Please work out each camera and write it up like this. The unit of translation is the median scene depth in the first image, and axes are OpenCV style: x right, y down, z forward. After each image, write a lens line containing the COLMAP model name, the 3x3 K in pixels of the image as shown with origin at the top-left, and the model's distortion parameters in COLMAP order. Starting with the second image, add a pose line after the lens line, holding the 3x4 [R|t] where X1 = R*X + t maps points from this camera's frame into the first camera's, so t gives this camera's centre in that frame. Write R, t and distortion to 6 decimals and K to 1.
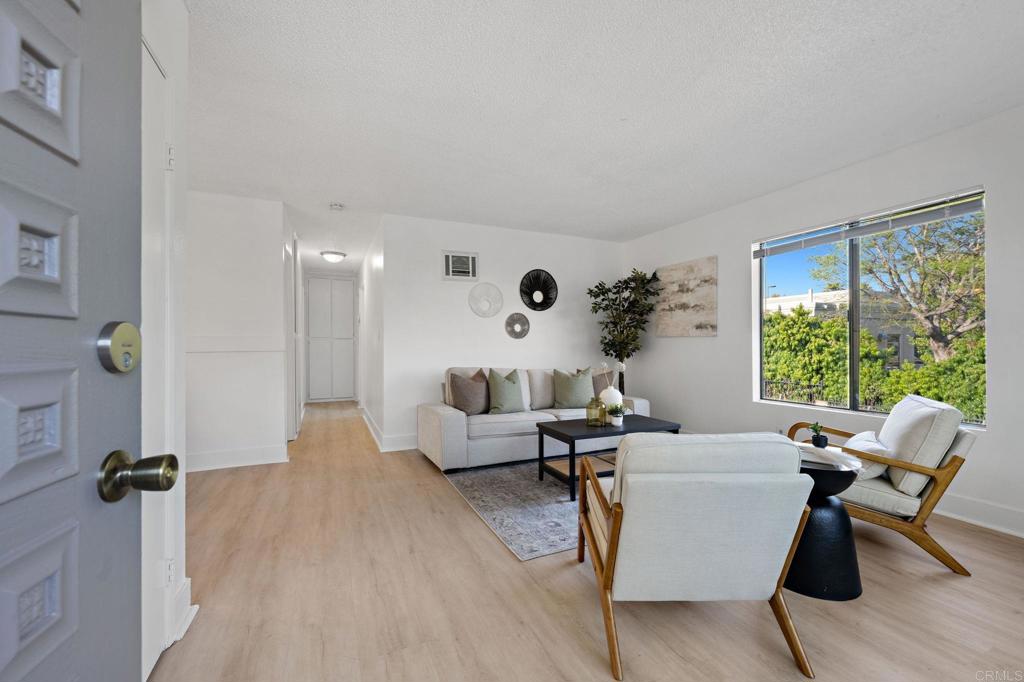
lens RADIAL K [[415.3, 0, 512.0], [0, 415.3, 341.0], [0, 0, 1]] dist [0.001337, -0.000066]
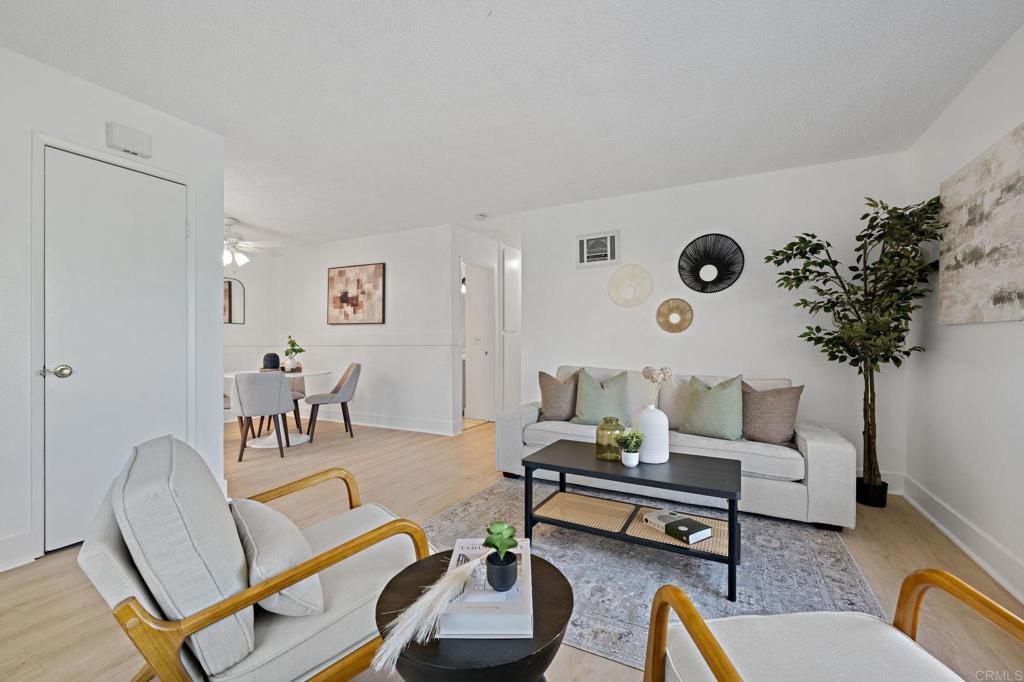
lens RADIAL K [[415.3, 0, 512.0], [0, 415.3, 341.0], [0, 0, 1]] dist [0.001337, -0.000066]
pose [[0.622663, 0.001864, -0.782488, 0.439909], [0.002037, 0.999990, 0.004003, 0.006207], [0.782487, -0.004087, 0.622653, 0.317328]]
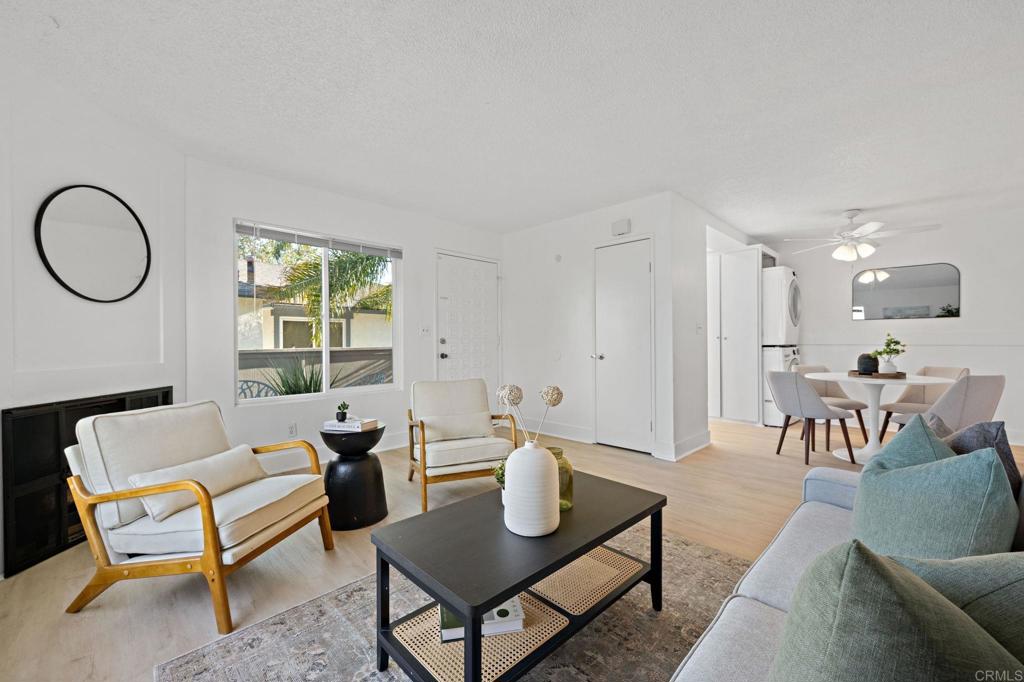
lens RADIAL K [[415.3, 0, 512.0], [0, 415.3, 341.0], [0, 0, 1]] dist [0.001337, -0.000066]
pose [[-0.936552, 0.007673, -0.350444, 0.287281], [0.009561, 0.999948, -0.003658, 0.007504], [0.350397, -0.006777, -0.936577, 1.035629]]
